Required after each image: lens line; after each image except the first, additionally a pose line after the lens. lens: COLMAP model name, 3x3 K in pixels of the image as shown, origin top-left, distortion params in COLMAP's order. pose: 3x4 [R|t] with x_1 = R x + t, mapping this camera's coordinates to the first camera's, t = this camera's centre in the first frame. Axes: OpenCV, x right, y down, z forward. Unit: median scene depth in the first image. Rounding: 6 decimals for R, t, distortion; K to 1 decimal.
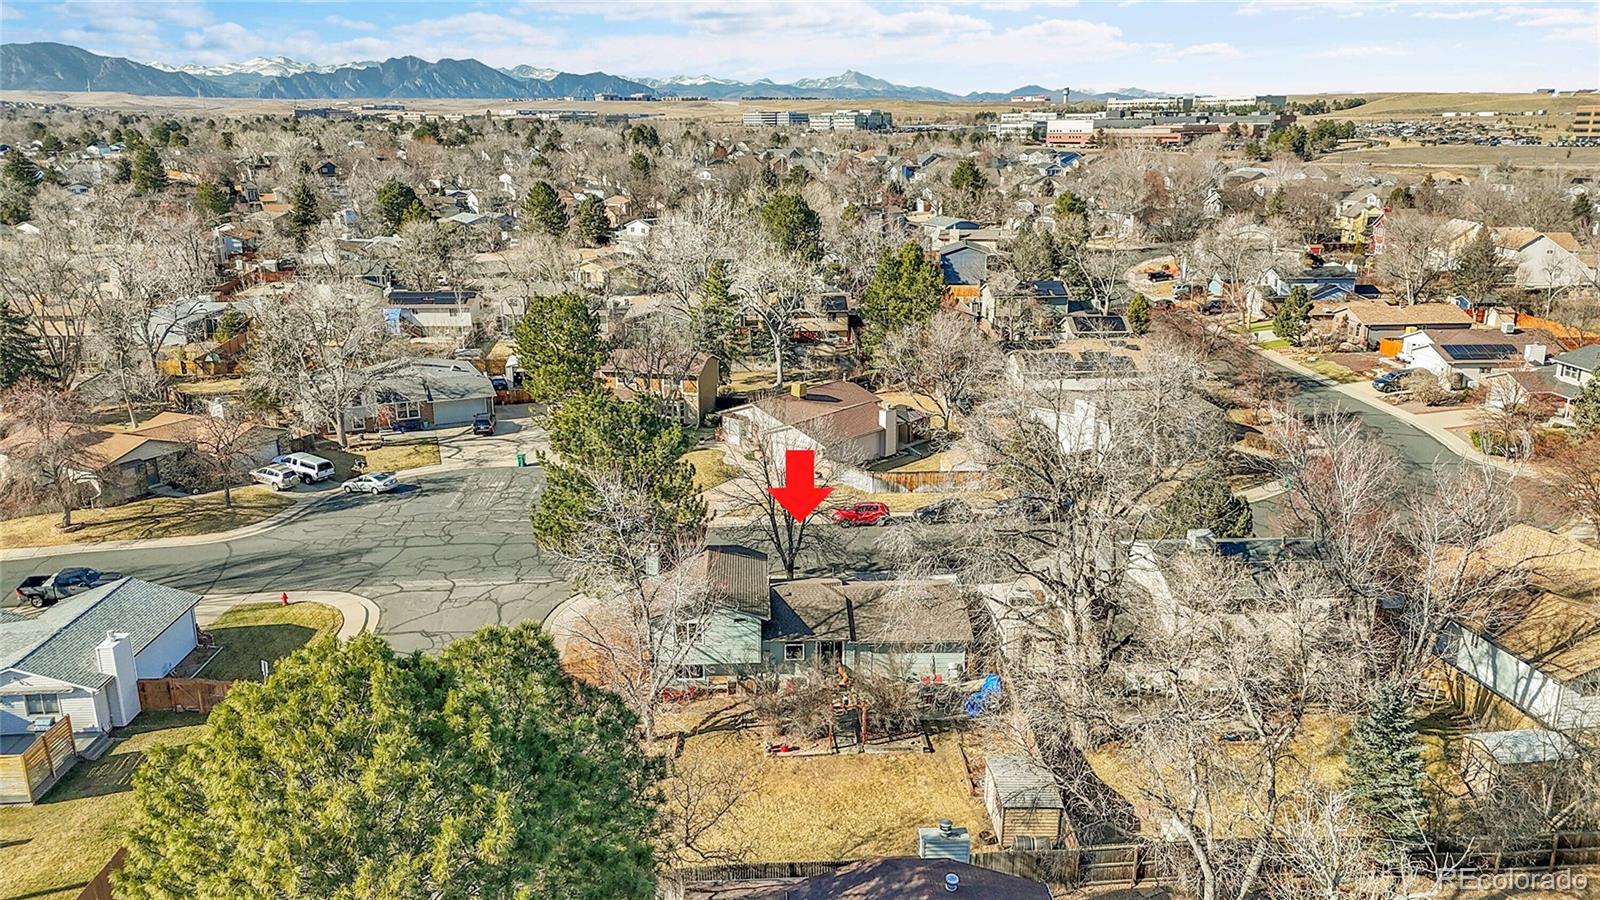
lens RADIAL K [[1104.4, 0, 800.0], [0, 1104.4, 450.0], [0, 0, 1]] dist [0.050981, -0.077475]
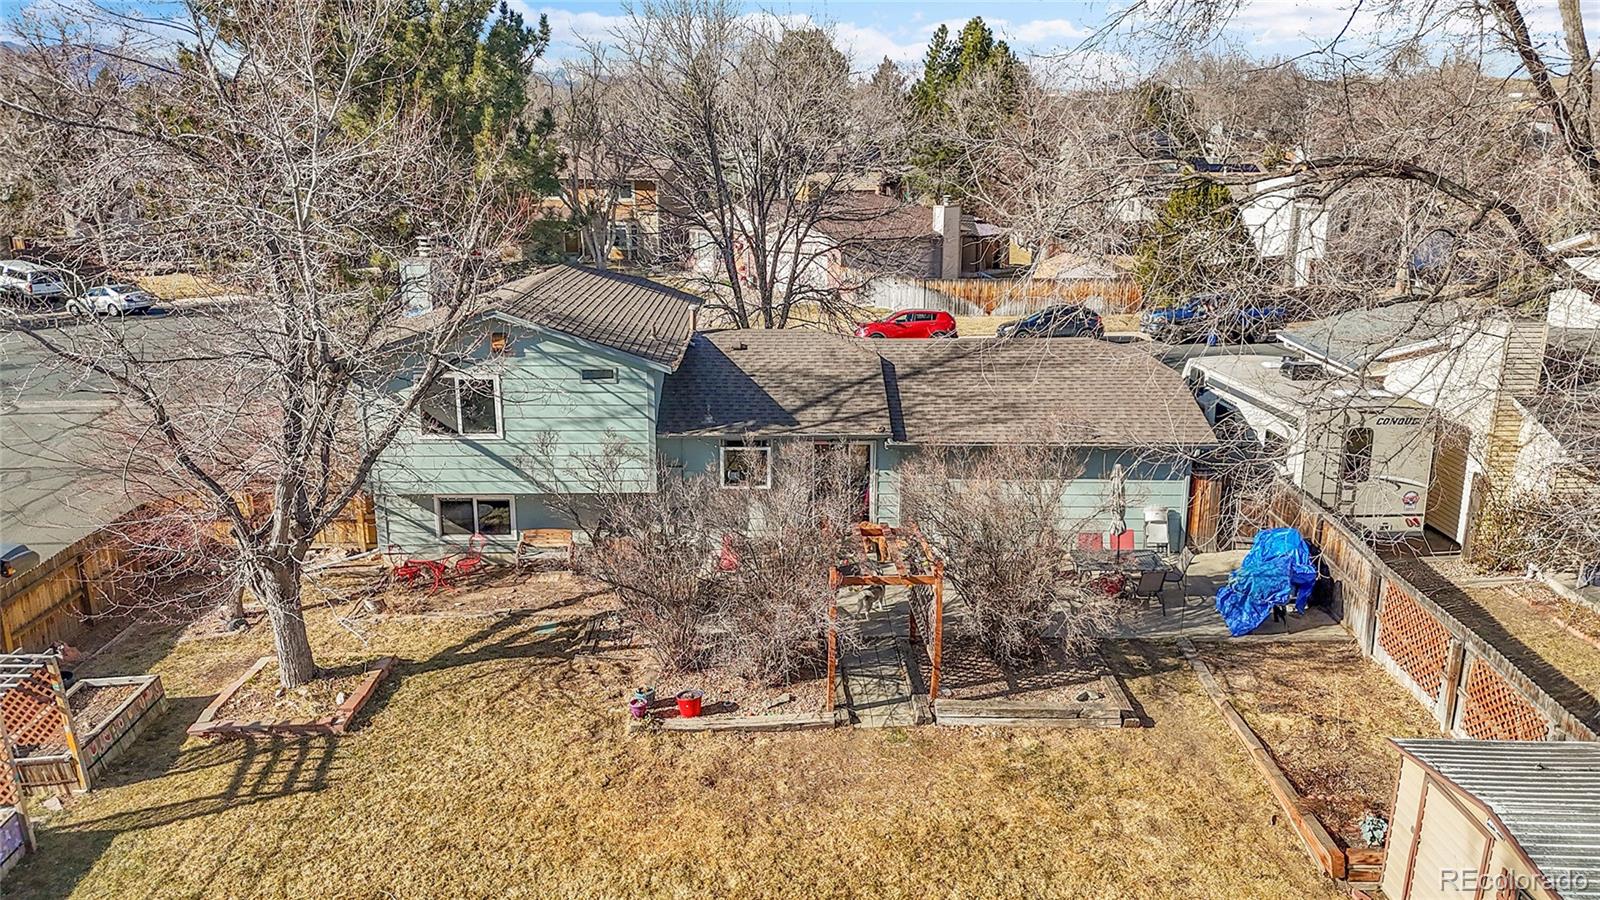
lens RADIAL K [[1104.4, 0, 800.0], [0, 1104.4, 450.0], [0, 0, 1]] dist [0.050981, -0.077475]
pose [[0.999592, 0.009482, -0.026926, 0.025328], [-0.009667, 0.999931, -0.006746, 0.186275], [0.026860, 0.007003, 0.999615, 0.642266]]
